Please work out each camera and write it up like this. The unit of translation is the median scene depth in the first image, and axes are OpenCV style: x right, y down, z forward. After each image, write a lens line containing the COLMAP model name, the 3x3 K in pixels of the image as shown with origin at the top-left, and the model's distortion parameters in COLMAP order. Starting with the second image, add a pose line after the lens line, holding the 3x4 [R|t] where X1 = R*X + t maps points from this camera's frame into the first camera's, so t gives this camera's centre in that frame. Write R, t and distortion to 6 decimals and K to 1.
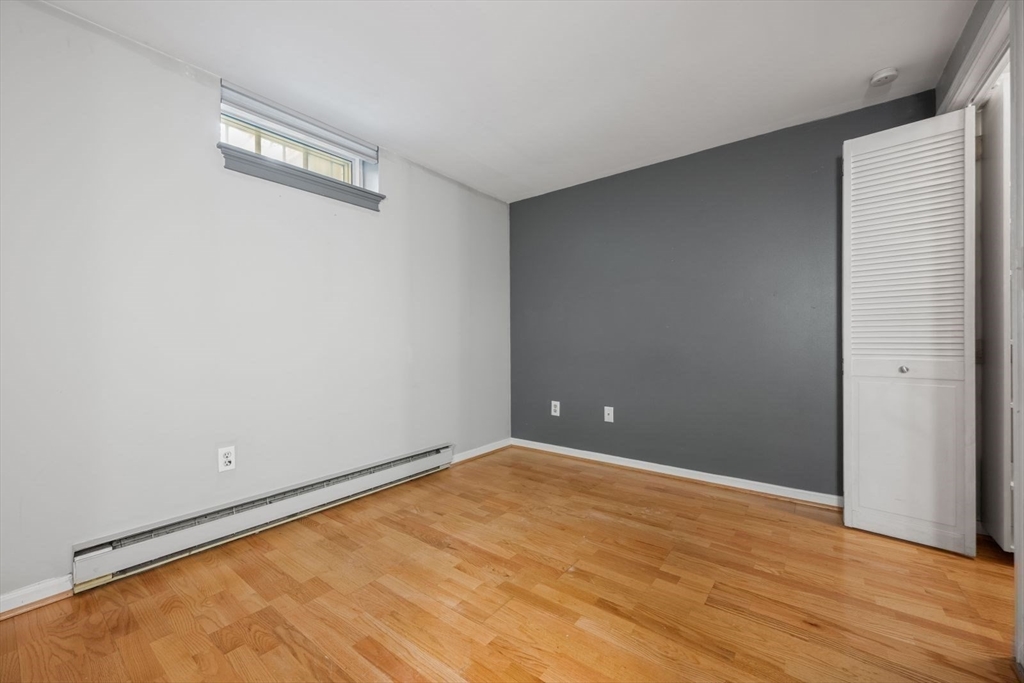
lens RADIAL K [[408.1, 0, 517.6], [0, 408.1, 340.9], [0, 0, 1]] dist [0.000943, 0.000405]
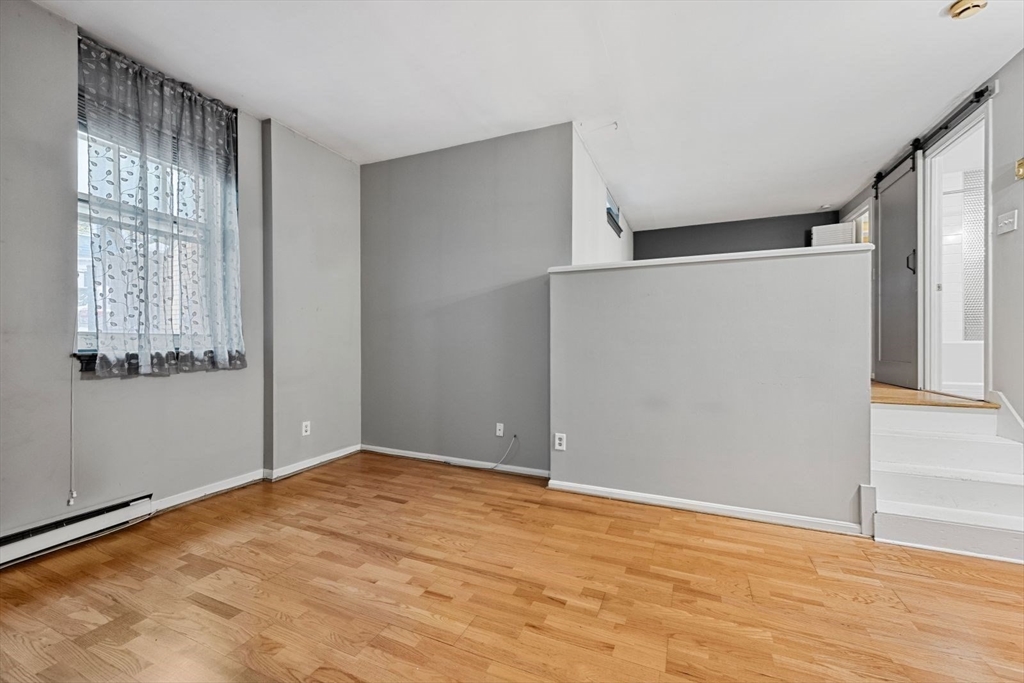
lens RADIAL K [[408.1, 0, 517.6], [0, 408.1, 340.9], [0, 0, 1]] dist [0.000943, 0.000405]
pose [[0.971259, 0.004301, 0.237987, -1.780917], [-0.003997, 0.999990, -0.001757, 0.274245], [-0.237992, 0.000755, 0.971267, -1.186689]]
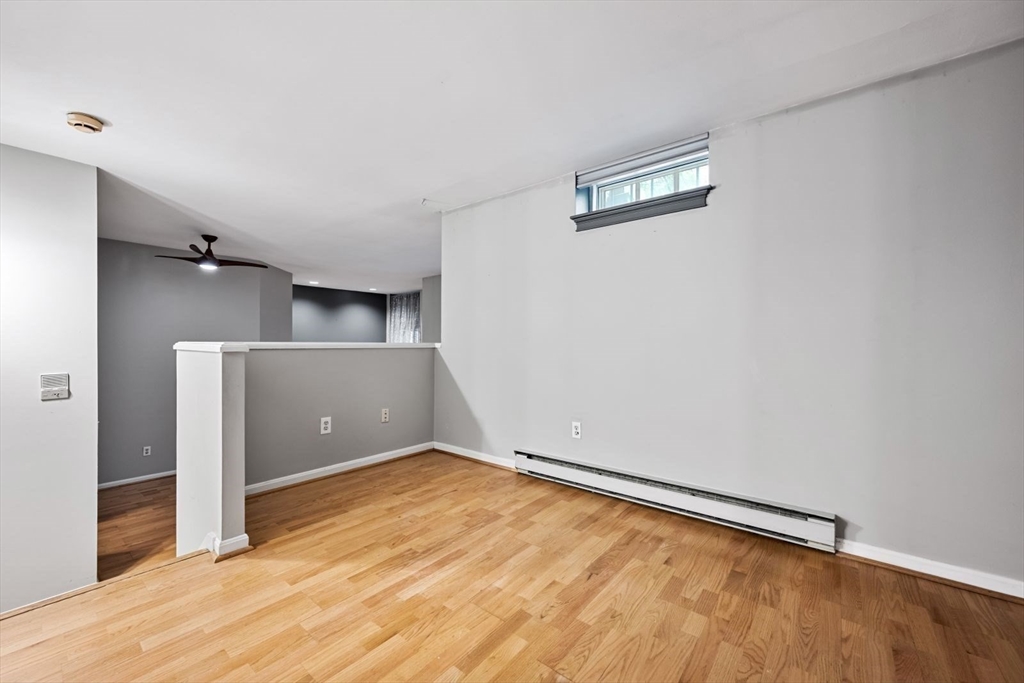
lens RADIAL K [[402.3, 0, 512.0], [0, 402.3, 341.5], [0, 0, 1]] dist [-0.000127, -0.000194]
pose [[-0.035103, 0.000469, -0.999384, 0.736369], [-0.000301, 1.000000, 0.000479, -0.029734], [0.999384, 0.000318, -0.035103, 0.819650]]
